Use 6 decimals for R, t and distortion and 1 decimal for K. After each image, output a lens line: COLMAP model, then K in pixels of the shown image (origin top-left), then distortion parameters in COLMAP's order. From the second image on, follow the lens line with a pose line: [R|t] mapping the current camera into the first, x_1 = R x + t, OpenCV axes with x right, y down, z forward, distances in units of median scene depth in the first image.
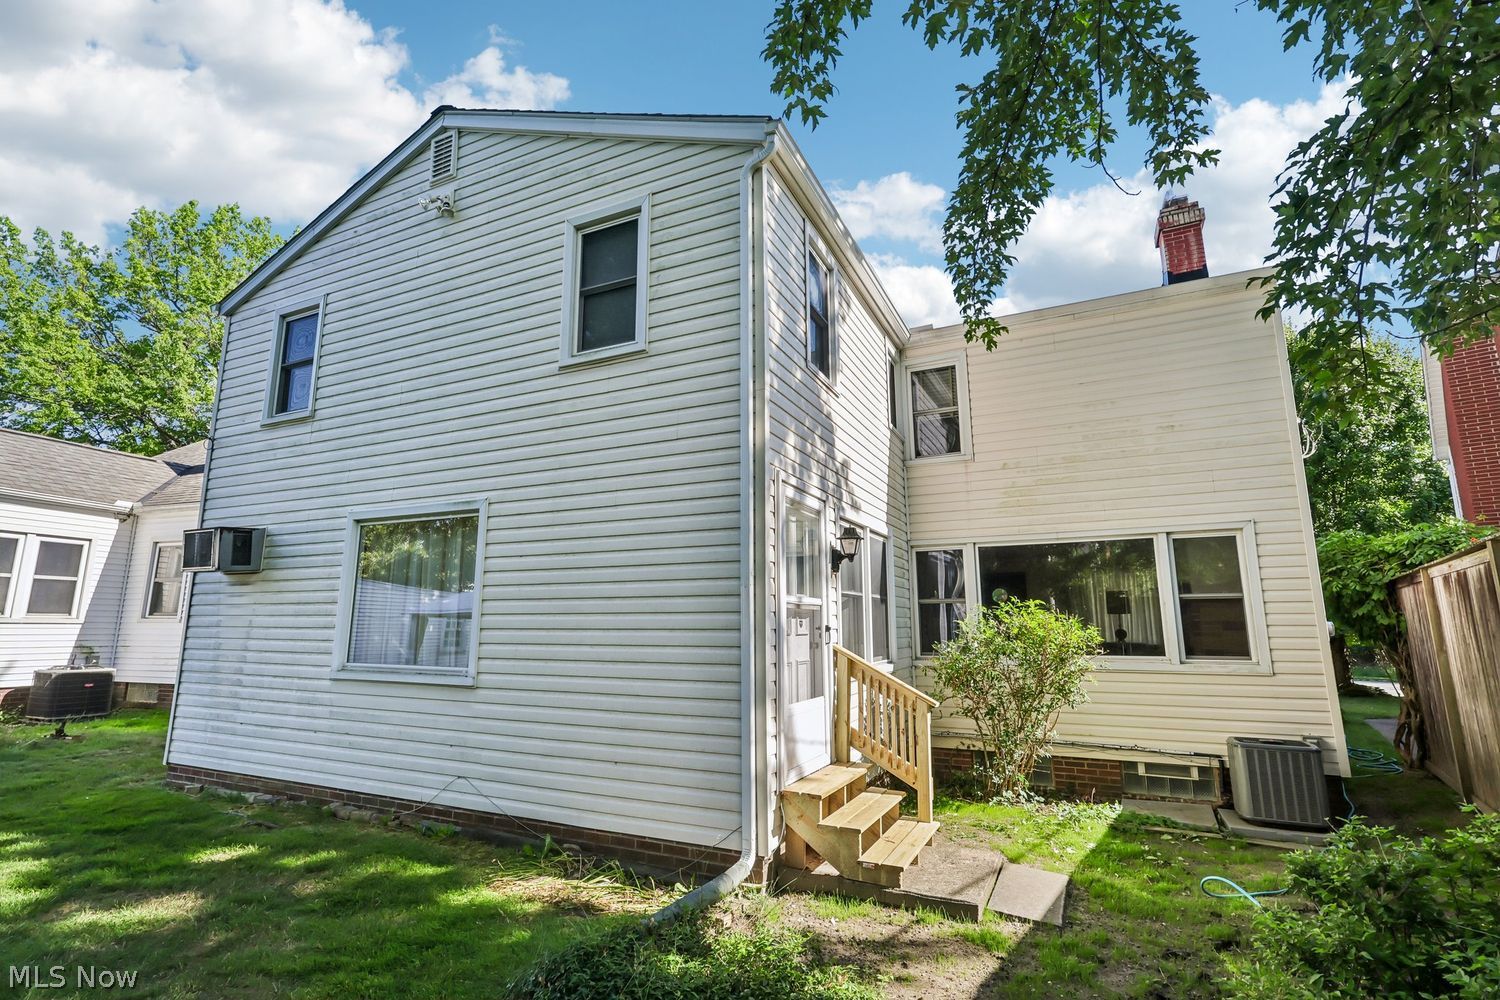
lens RADIAL K [[701.9, 0, 749.1], [0, 701.9, 496.9], [0, 0, 1]] dist [-0.006464, -0.000922]
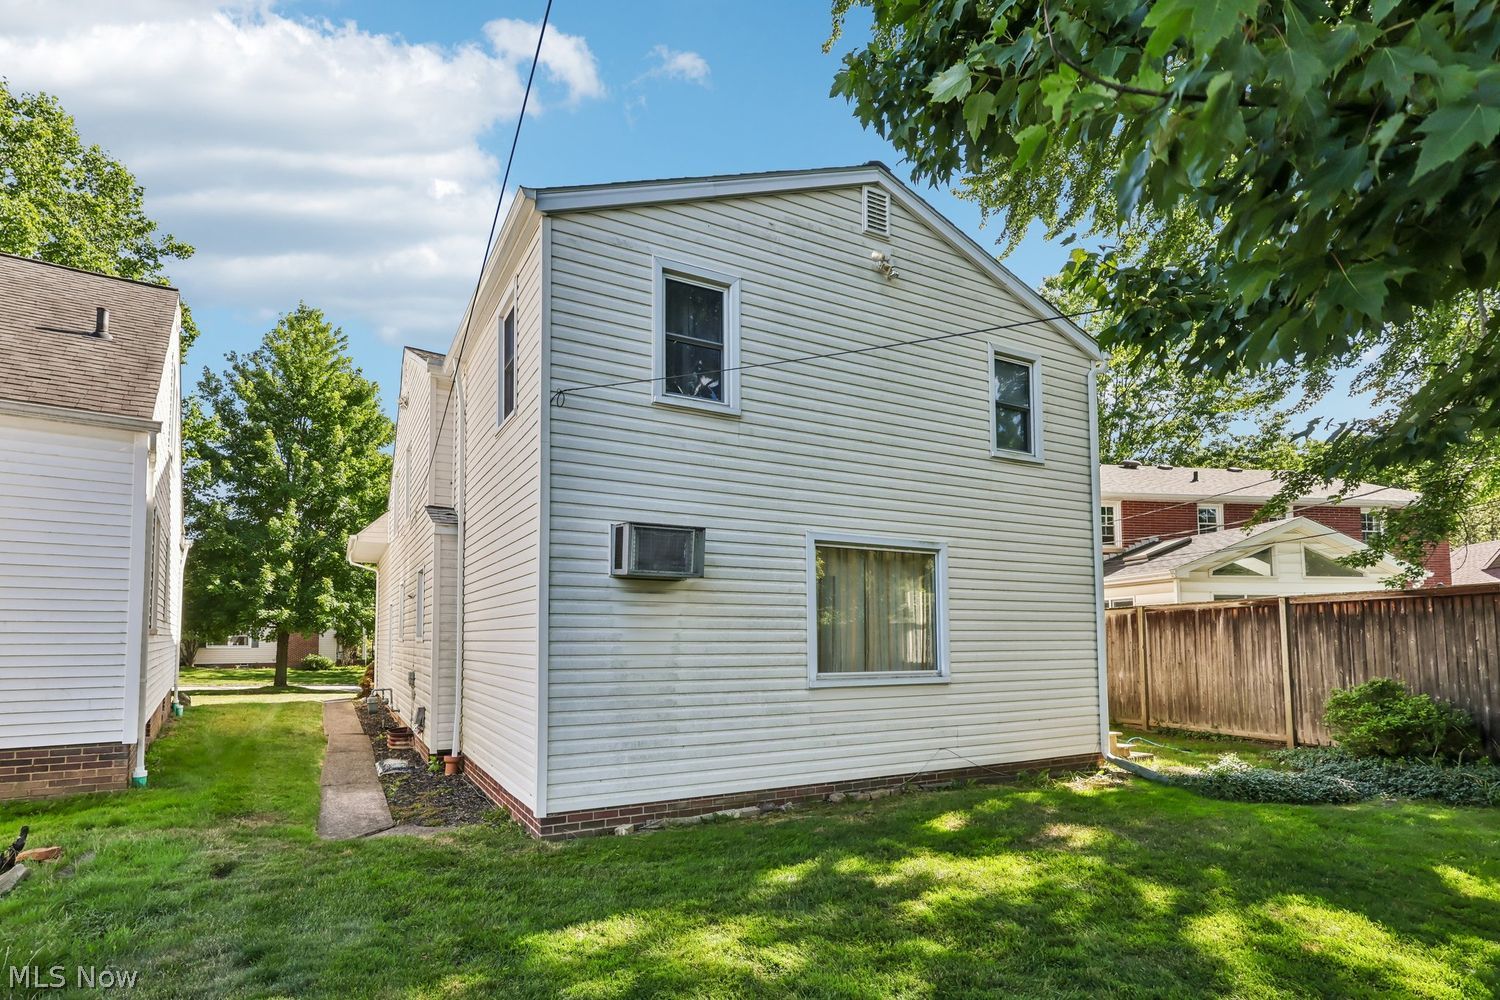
lens RADIAL K [[701.9, 0, 730.6], [0, 701.9, 601.3], [0, 0, 1]] dist [-0.006464, -0.000922]
pose [[0.618803, 0.038449, 0.784605, -1.405050], [-0.140092, 0.988191, 0.062062, 0.073170], [-0.772953, -0.148322, 0.616883, 0.418550]]
